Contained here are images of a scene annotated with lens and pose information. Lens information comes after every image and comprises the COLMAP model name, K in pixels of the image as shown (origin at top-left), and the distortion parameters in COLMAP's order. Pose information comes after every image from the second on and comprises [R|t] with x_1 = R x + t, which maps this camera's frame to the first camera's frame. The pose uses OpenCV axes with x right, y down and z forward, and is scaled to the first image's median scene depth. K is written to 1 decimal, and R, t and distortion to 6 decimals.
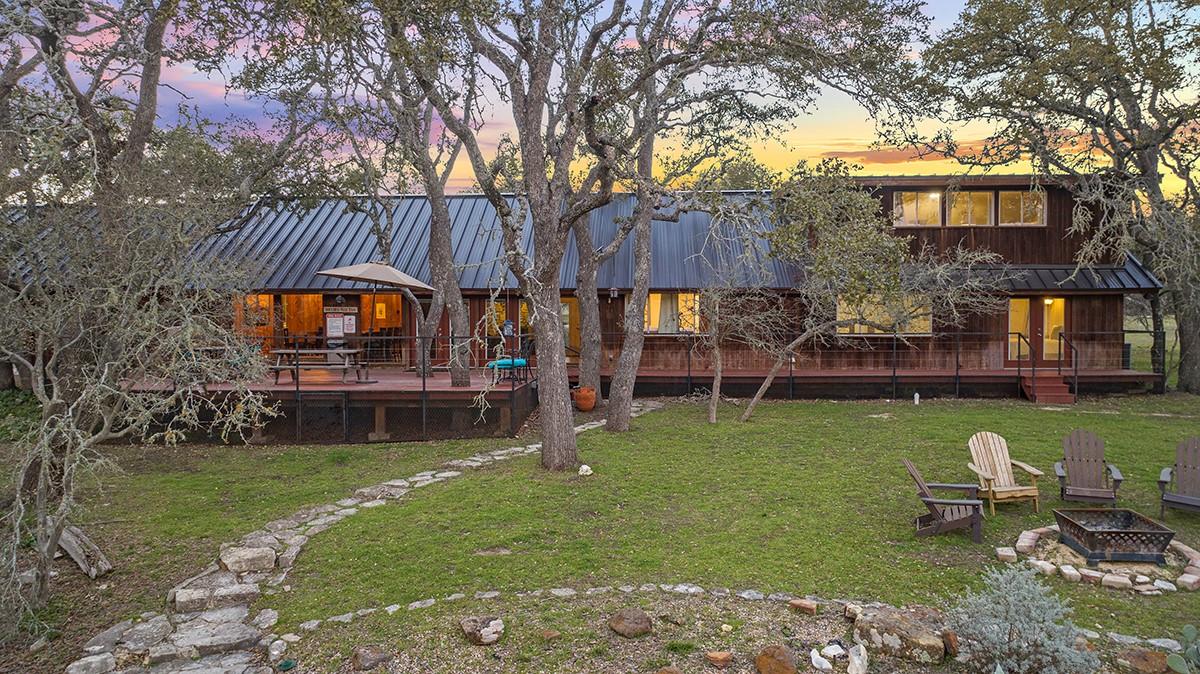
lens RADIAL K [[820.7, 0, 600.0], [0, 820.7, 337.0], [0, 0, 1]] dist [-0.000721, 0.000800]
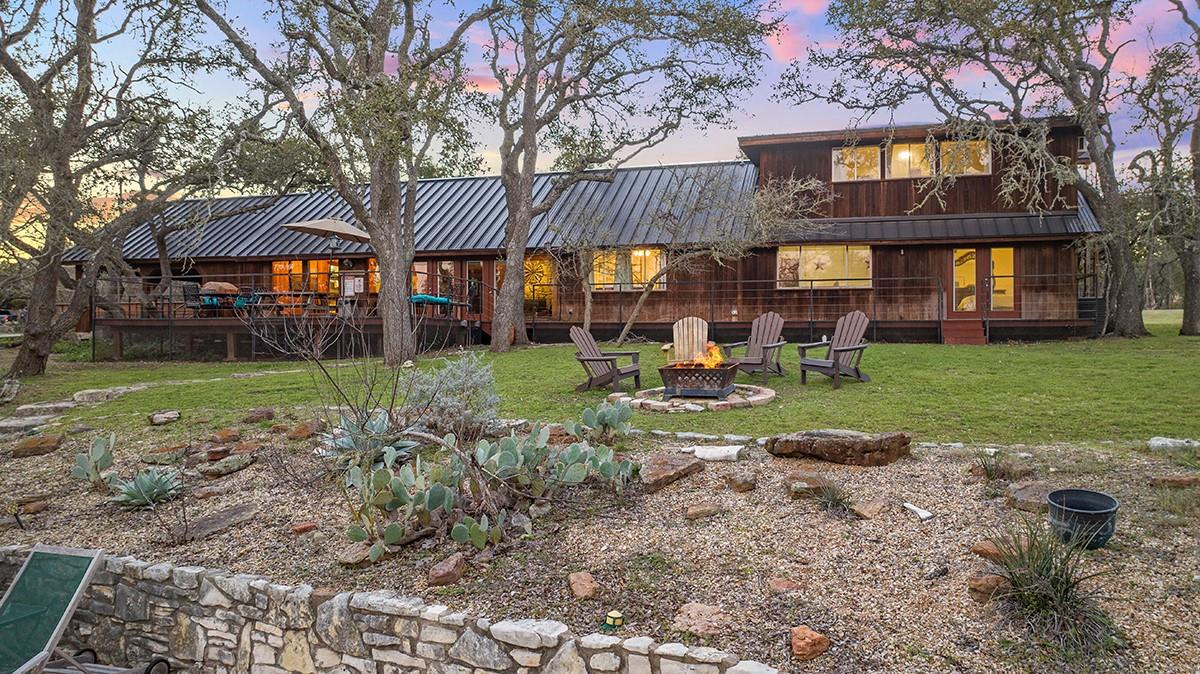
lens RADIAL K [[820.7, 0, 600.0], [0, 820.7, 337.0], [0, 0, 1]] dist [-0.000721, 0.000800]
pose [[0.966394, 0.006162, -0.256991, 0.343753], [-0.016412, 0.999152, -0.037759, 0.101161], [0.256540, 0.040708, 0.965676, -0.049347]]
